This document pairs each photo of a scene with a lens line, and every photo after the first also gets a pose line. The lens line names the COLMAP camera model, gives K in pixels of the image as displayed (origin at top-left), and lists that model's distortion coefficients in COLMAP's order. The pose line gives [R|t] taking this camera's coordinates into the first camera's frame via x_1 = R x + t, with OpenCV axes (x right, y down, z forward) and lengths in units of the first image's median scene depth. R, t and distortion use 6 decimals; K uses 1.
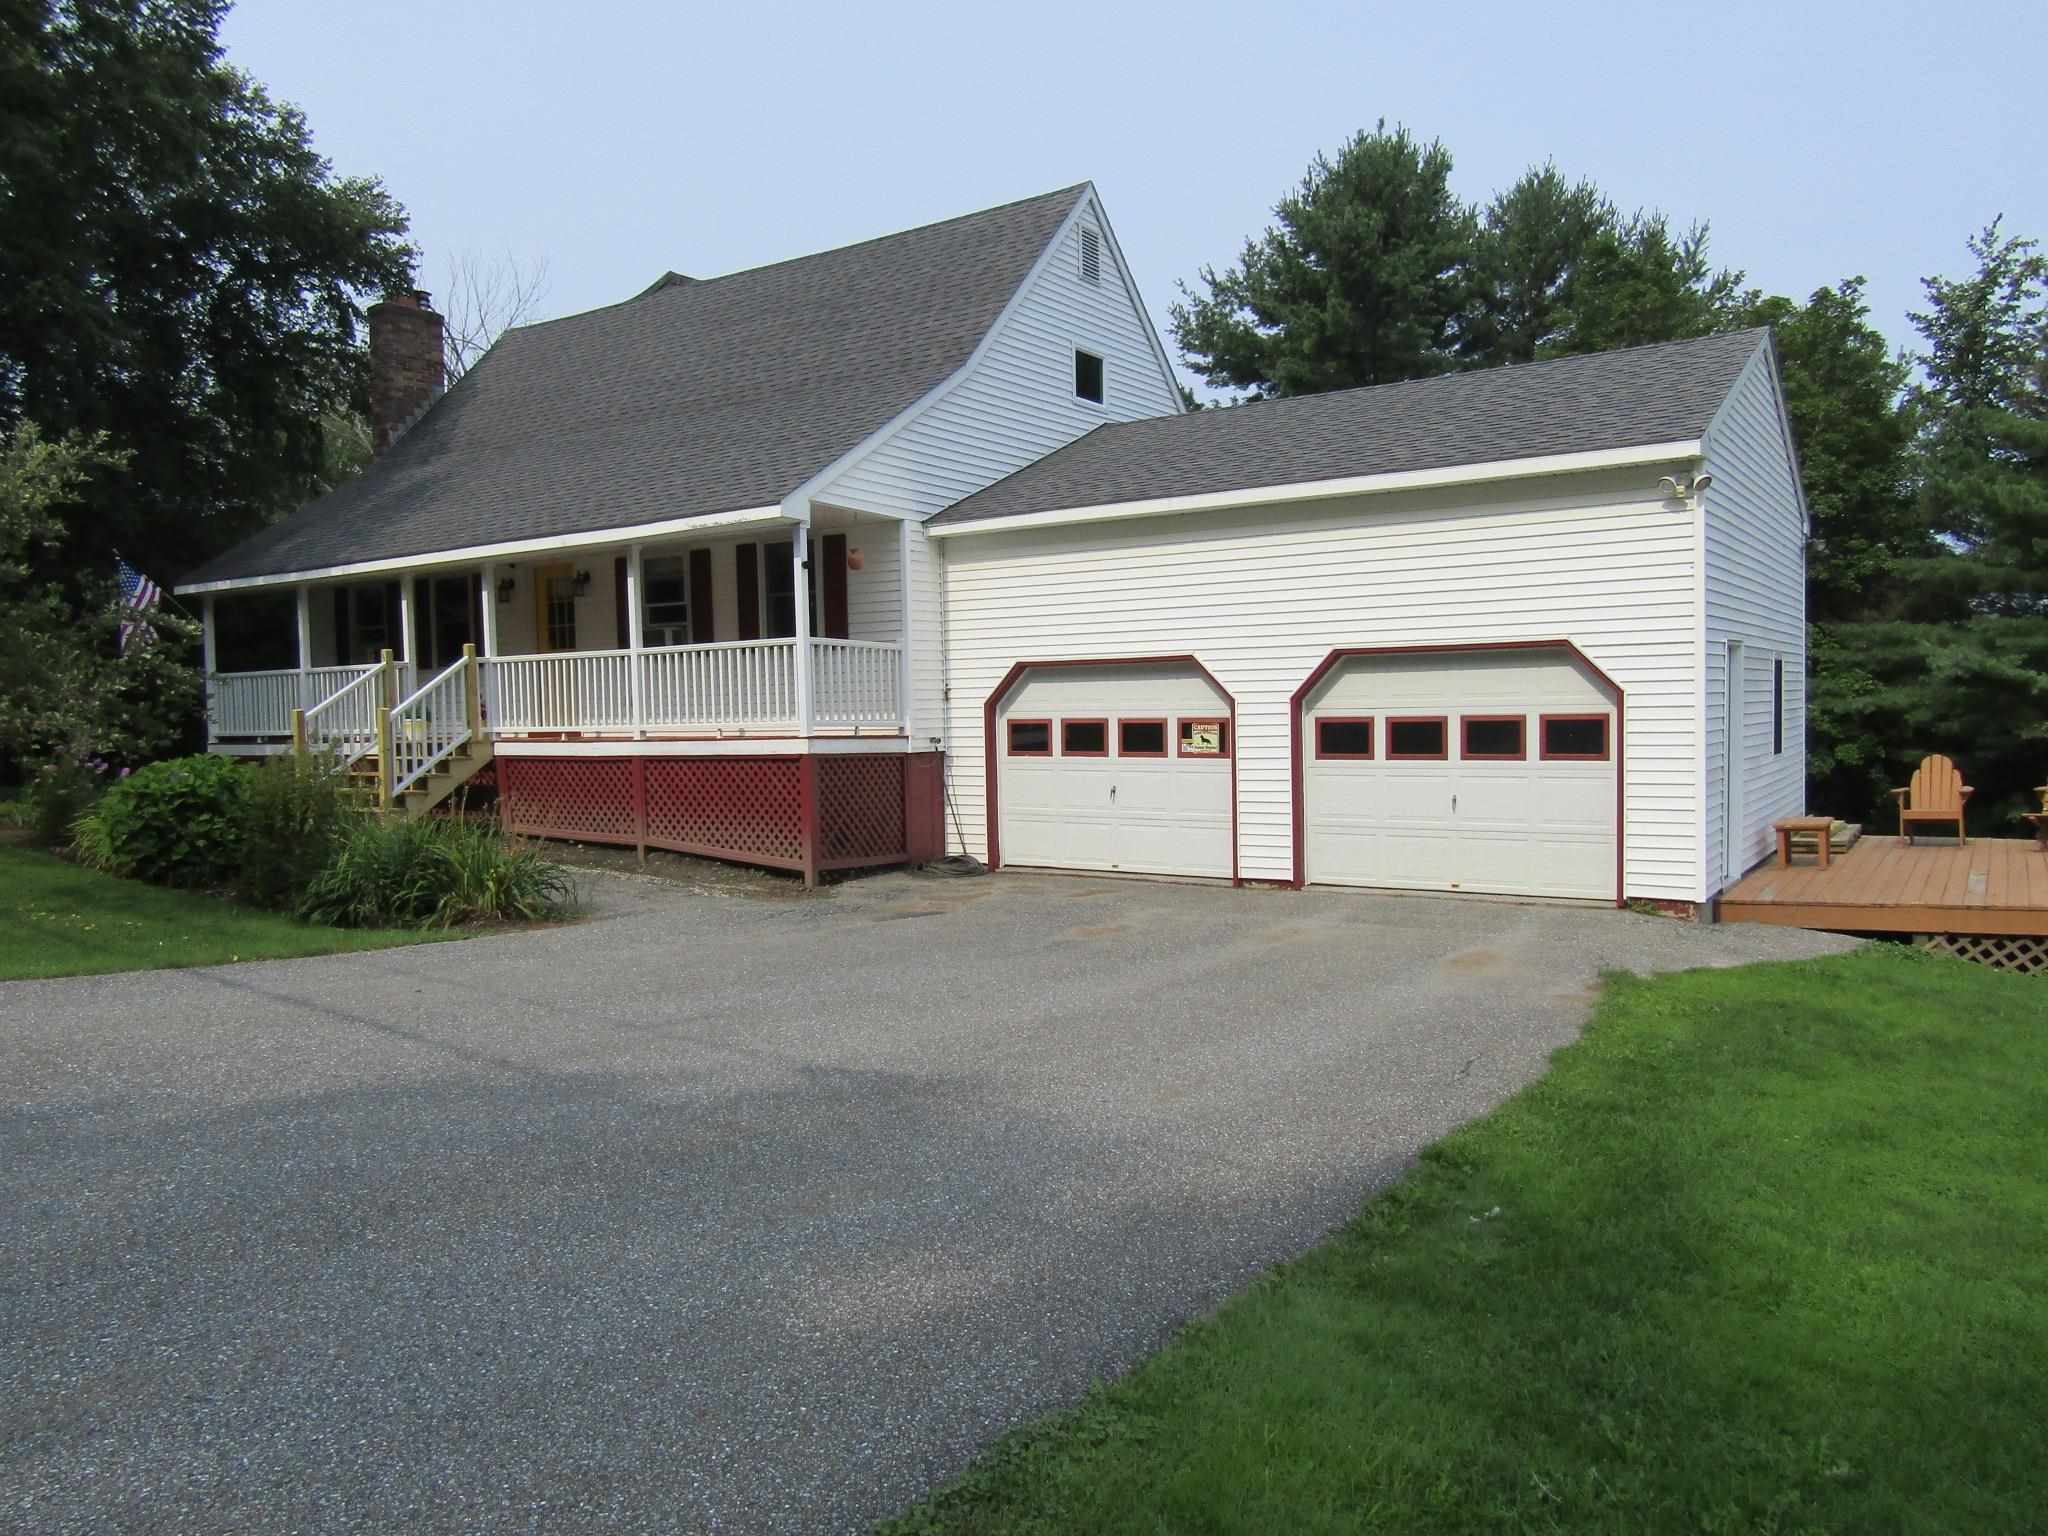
lens RADIAL K [[1463.3, 0, 1024.8], [0, 1463.3, 765.9], [0, 0, 1]] dist [-0.011869, -0.001269]
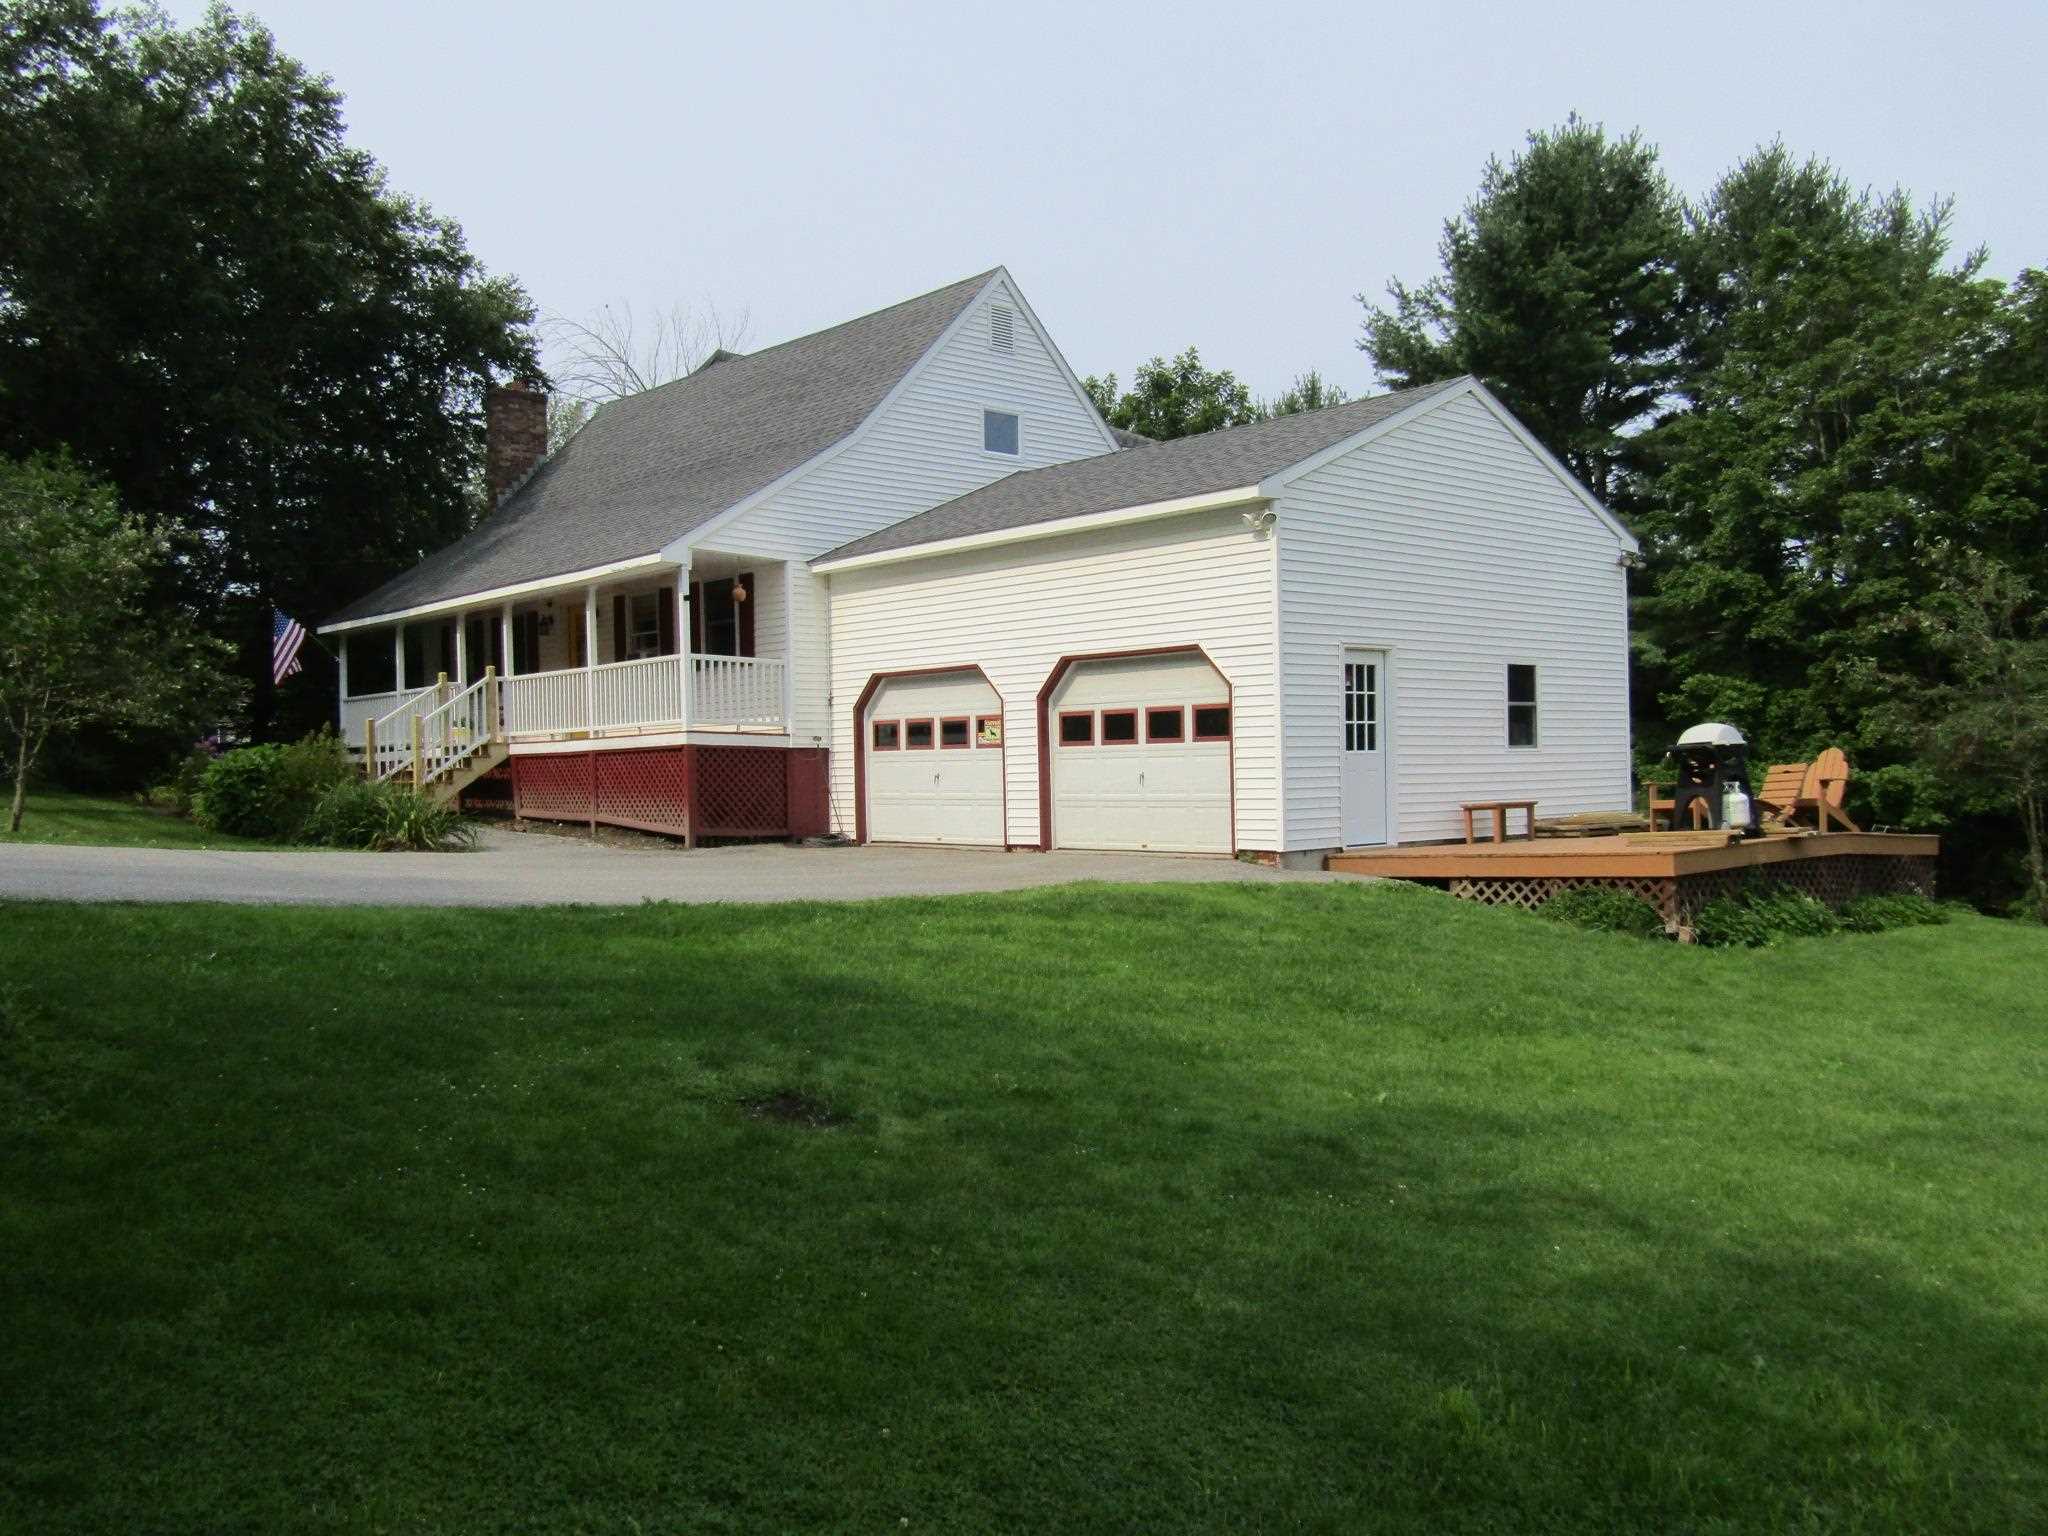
lens RADIAL K [[1712.8, 0, 1026.9], [0, 1712.8, 766.1], [0, 0, 1]] dist [-0.008839, -0.003672]
pose [[0.972623, 0.001282, -0.232383, 0.441612], [-0.010879, 0.999140, -0.040020, 0.060934], [0.232132, 0.041452, 0.971801, -0.352075]]
